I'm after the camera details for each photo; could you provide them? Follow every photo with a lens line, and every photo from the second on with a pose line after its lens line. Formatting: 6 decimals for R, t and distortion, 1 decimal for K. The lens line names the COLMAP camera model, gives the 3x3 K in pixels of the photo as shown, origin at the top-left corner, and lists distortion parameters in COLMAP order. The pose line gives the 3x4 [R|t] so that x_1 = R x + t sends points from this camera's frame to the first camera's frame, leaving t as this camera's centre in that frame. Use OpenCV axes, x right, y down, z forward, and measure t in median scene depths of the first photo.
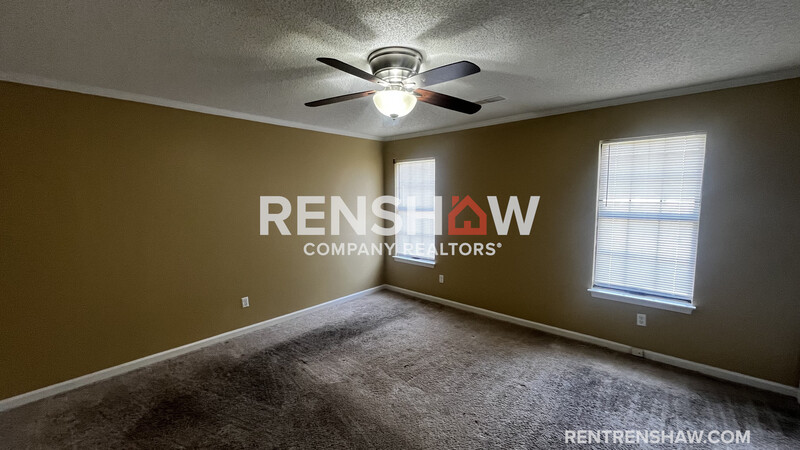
lens RADIAL K [[322.1, 0, 398.4], [0, 322.1, 225.1], [0, 0, 1]] dist [-0.002013, -0.000472]
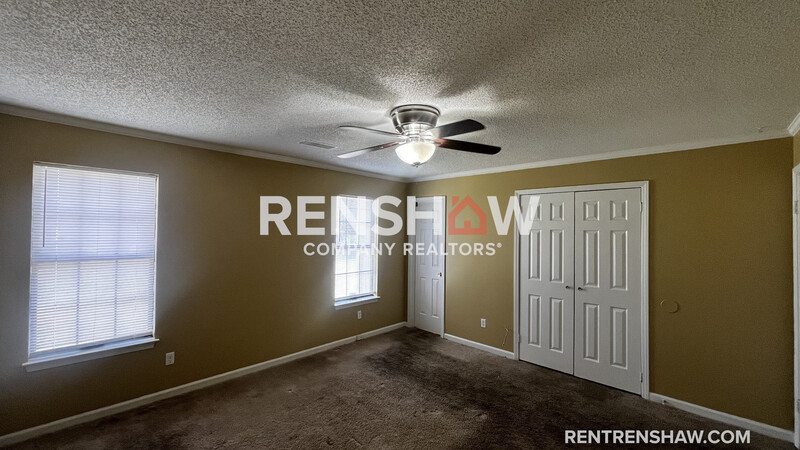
lens RADIAL K [[314.7, 0, 398.8], [0, 314.7, 230.2], [0, 0, 1]] dist [0.092360, -0.000100]
pose [[0.069036, 0.018780, 0.997437, -0.631815], [0.084462, 0.996123, -0.024601, -0.045480], [-0.994032, 0.085944, 0.067182, 0.577262]]
